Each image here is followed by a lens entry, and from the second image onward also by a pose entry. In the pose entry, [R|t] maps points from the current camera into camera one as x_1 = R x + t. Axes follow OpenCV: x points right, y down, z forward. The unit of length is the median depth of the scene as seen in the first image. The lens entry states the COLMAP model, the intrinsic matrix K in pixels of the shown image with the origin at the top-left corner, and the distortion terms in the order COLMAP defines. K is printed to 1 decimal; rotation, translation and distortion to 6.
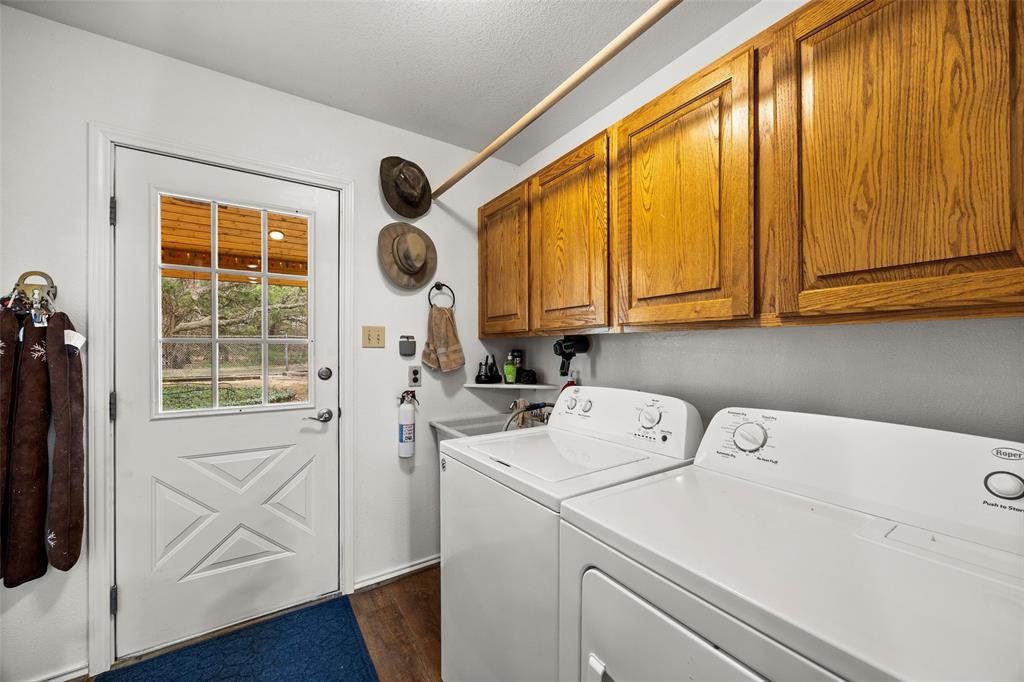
lens RADIAL K [[390.4, 0, 520.7], [0, 390.4, 343.7], [0, 0, 1]] dist [-0.000060, 0.000139]
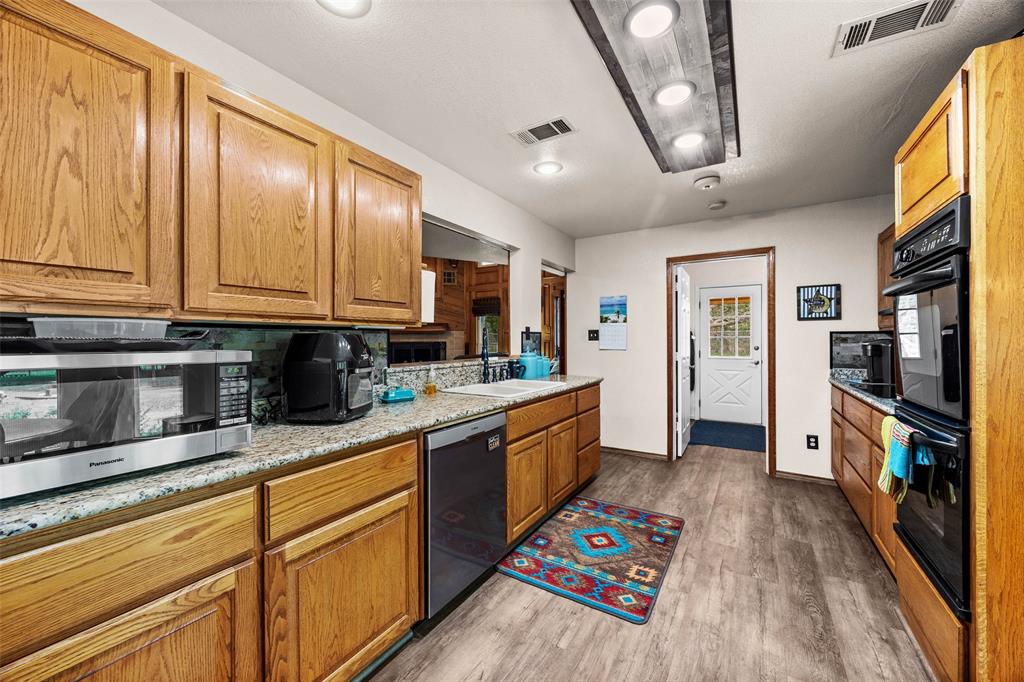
lens RADIAL K [[390.4, 0, 520.7], [0, 390.4, 343.7], [0, 0, 1]] dist [-0.000060, 0.000139]
pose [[0.421645, 0.000449, -0.906761, 1.441047], [0.011079, 0.999923, 0.005647, 0.010697], [0.906693, -0.012427, 0.421607, -1.876019]]
